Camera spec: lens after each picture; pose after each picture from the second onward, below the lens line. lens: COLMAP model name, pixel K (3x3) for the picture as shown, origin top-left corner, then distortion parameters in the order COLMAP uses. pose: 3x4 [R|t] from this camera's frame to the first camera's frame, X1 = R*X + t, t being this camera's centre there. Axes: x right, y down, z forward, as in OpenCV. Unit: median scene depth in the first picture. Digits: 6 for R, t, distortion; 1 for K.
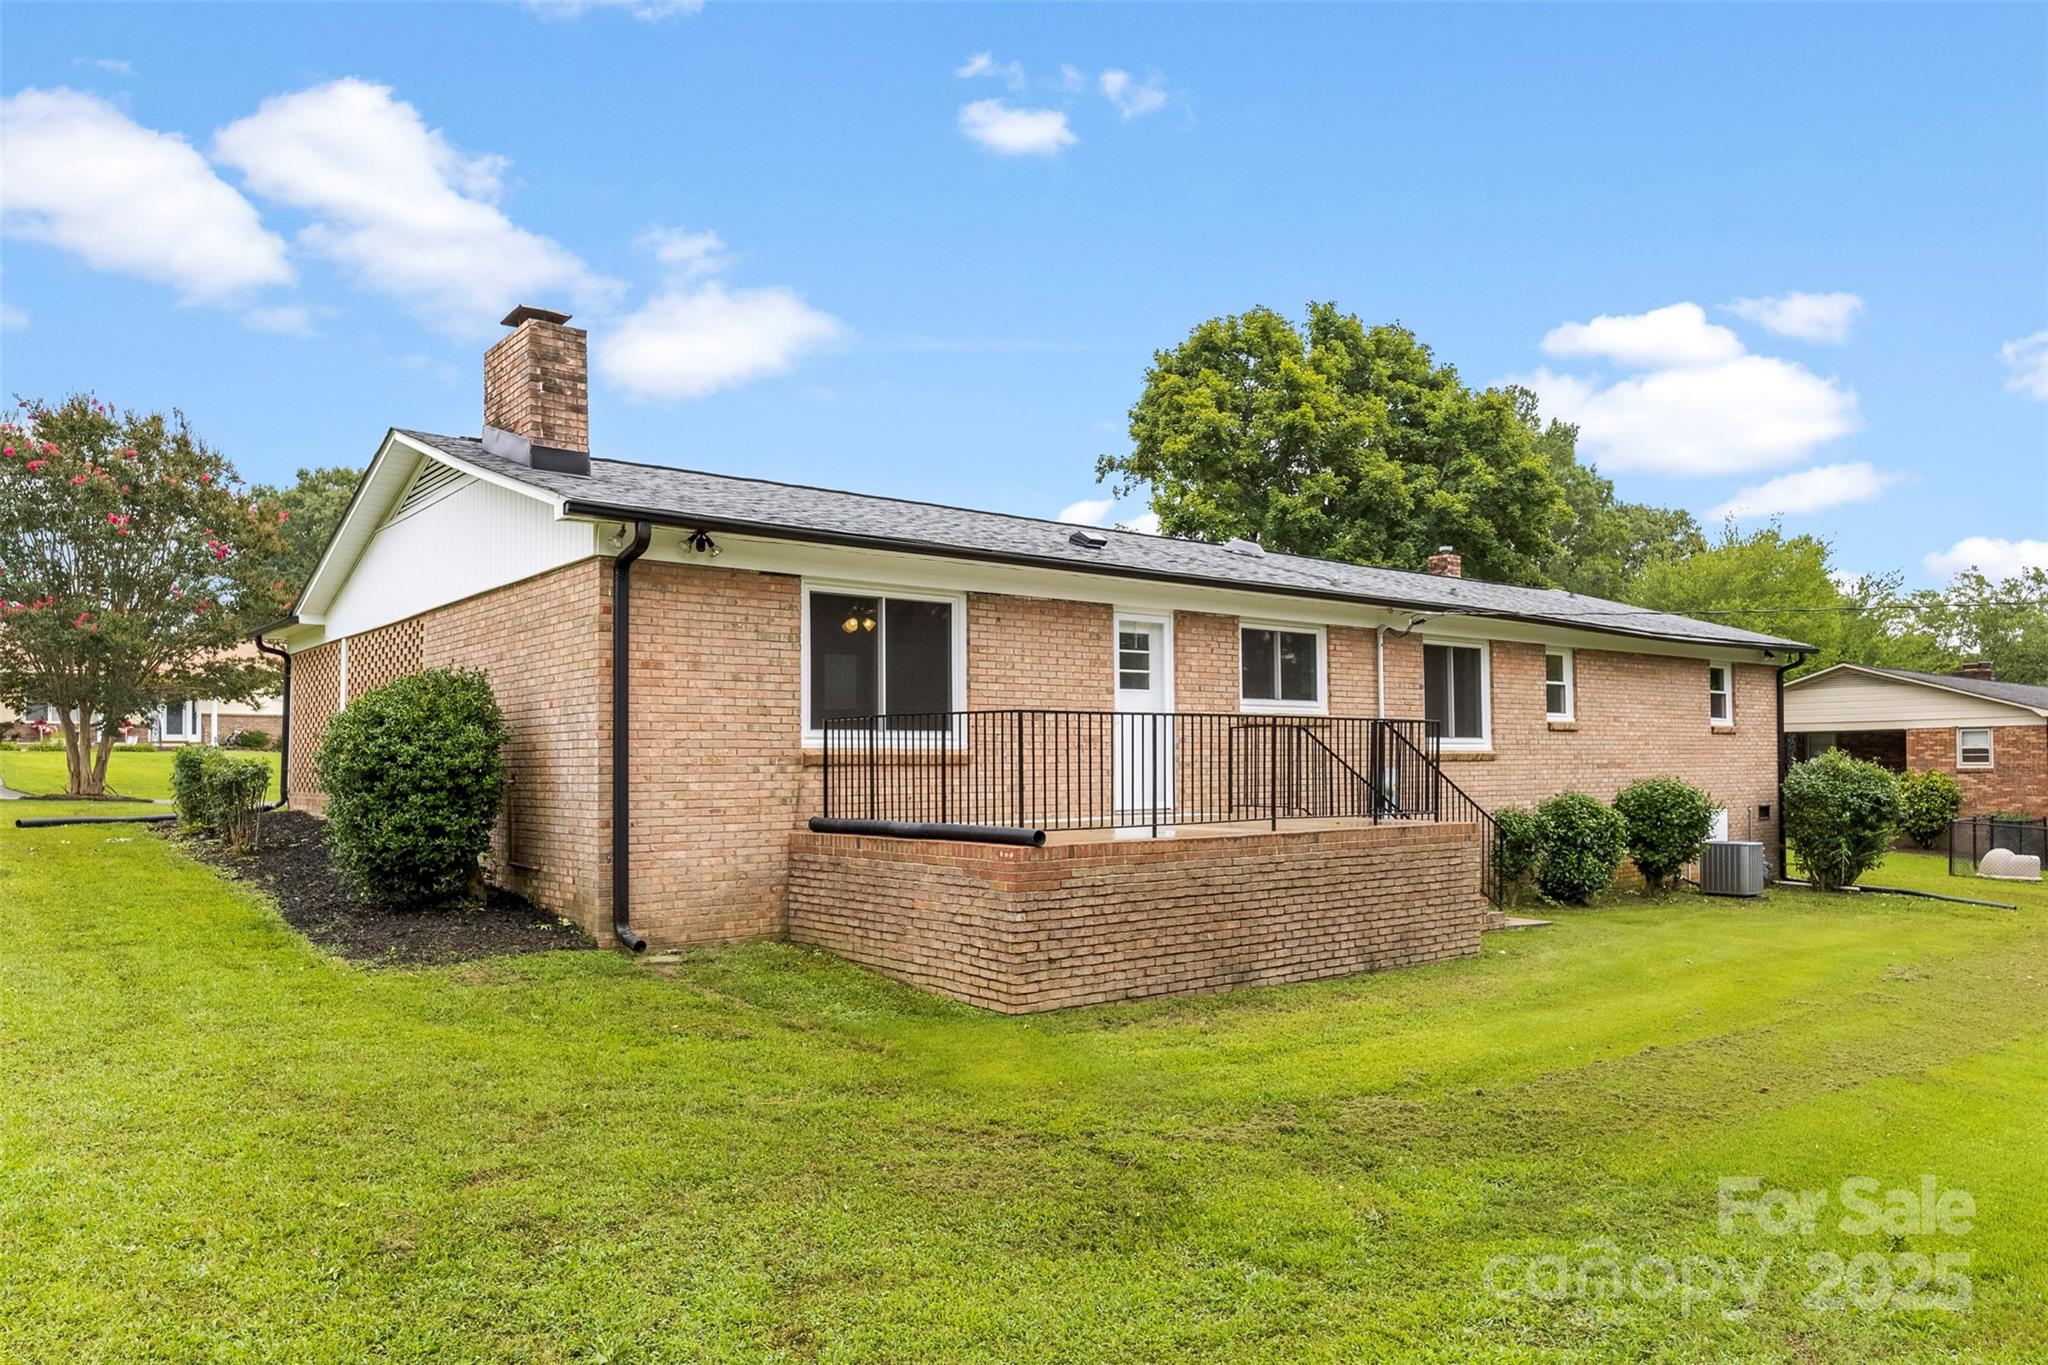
lens RADIAL K [[1365.0, 0, 1022.6], [0, 1365.0, 693.5], [0, 0, 1]] dist [0.008533, 0.001069]
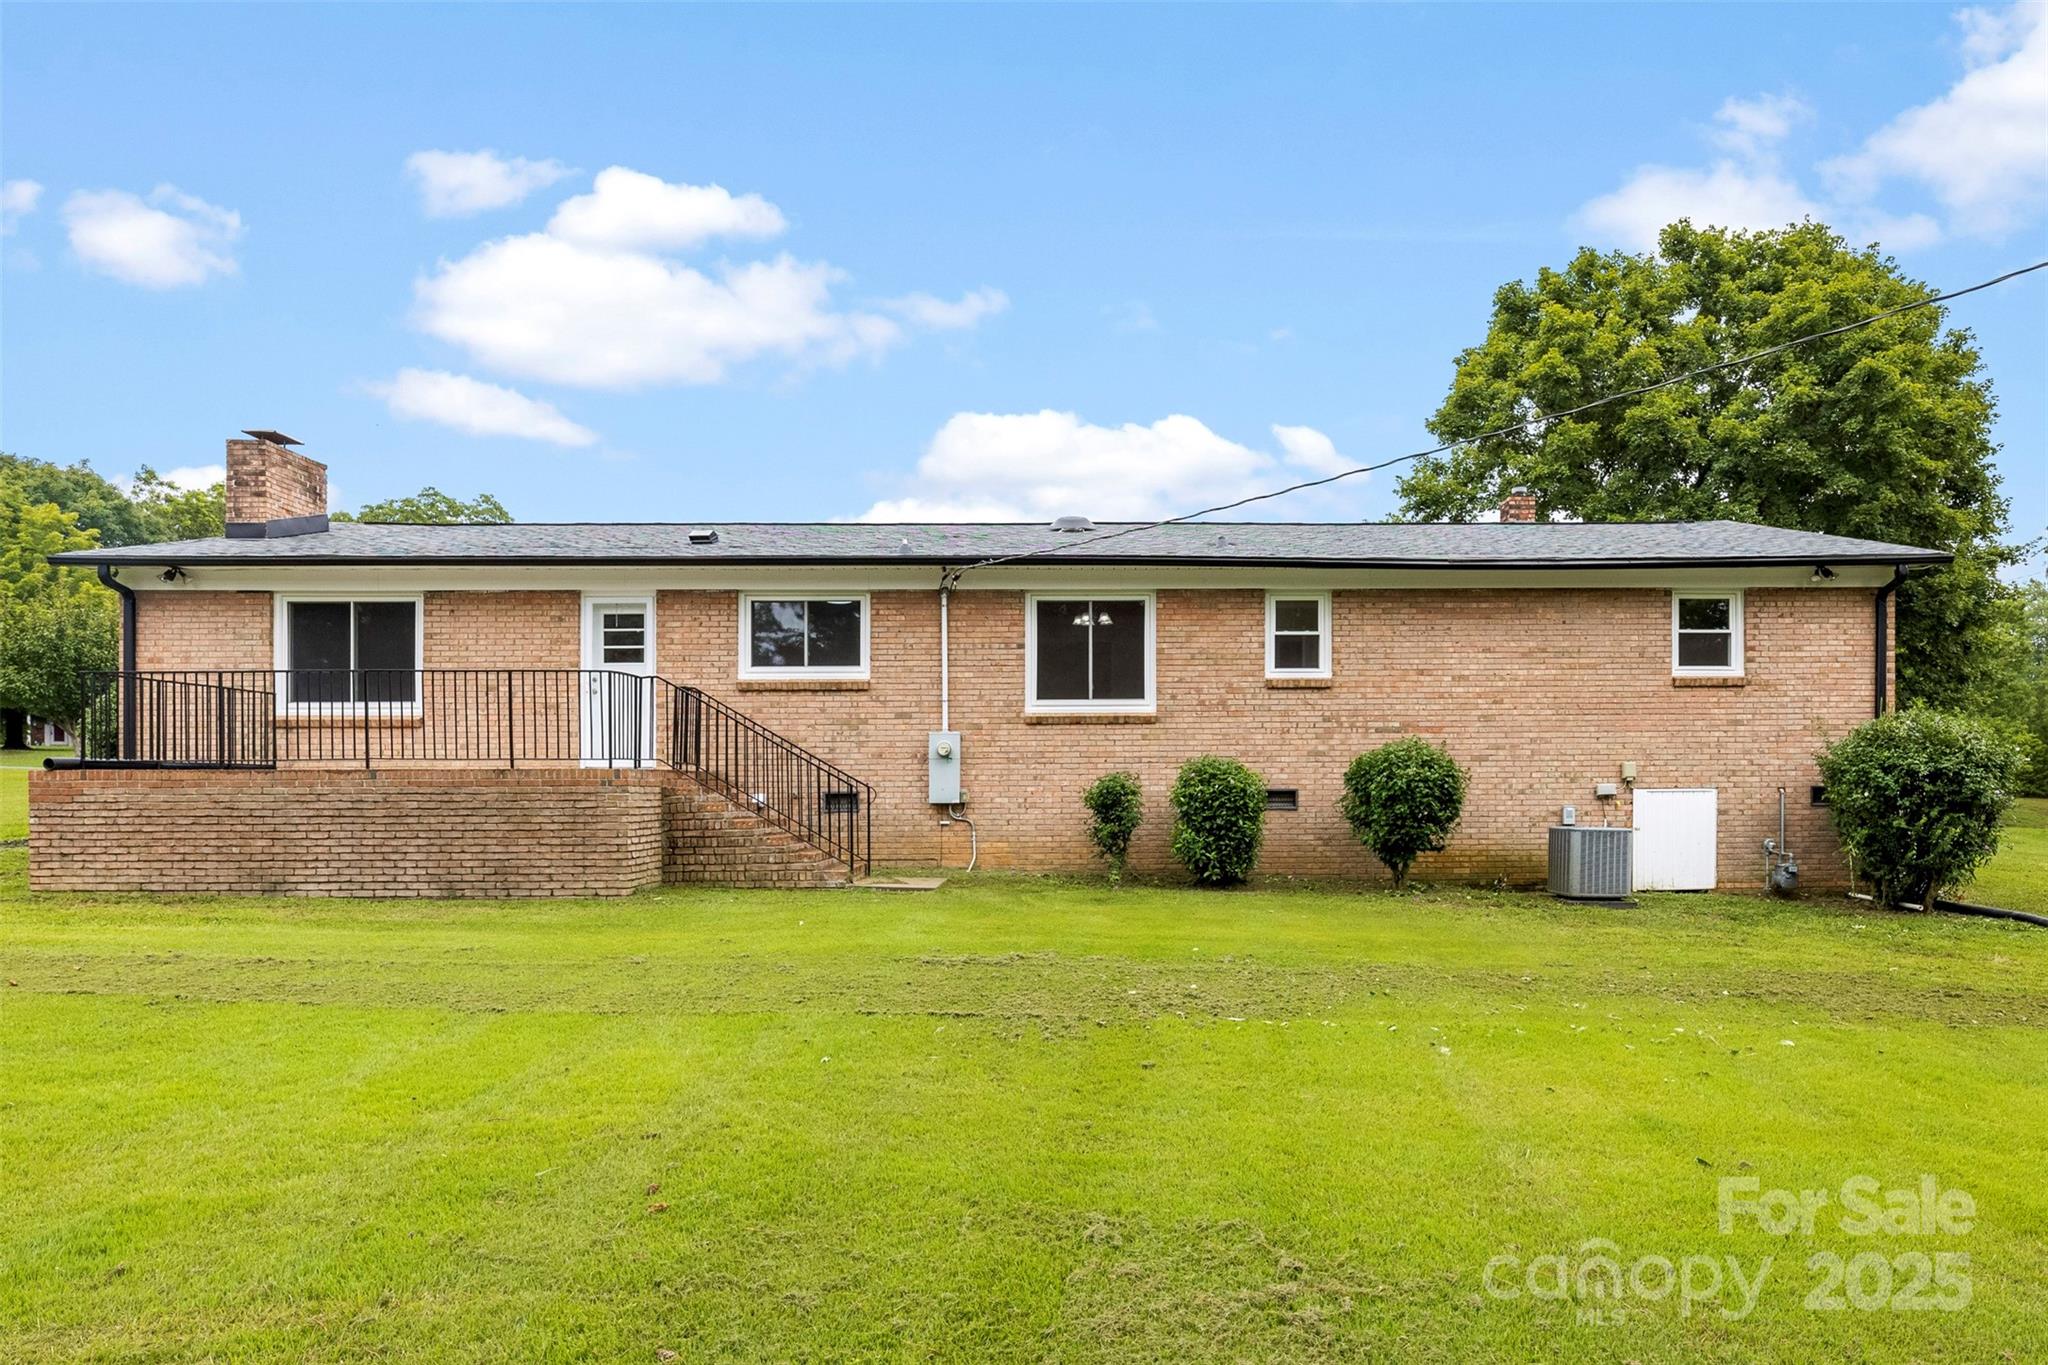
lens RADIAL K [[1239.6, 0, 1023.5], [0, 1239.6, 678.3], [0, 0, 1]] dist [-0.001704, 0.001124]
pose [[0.790991, -0.051237, -0.609679, 1.220099], [0.031721, 0.998581, -0.042765, 0.081252], [0.611005, 0.014487, 0.791494, 0.475886]]
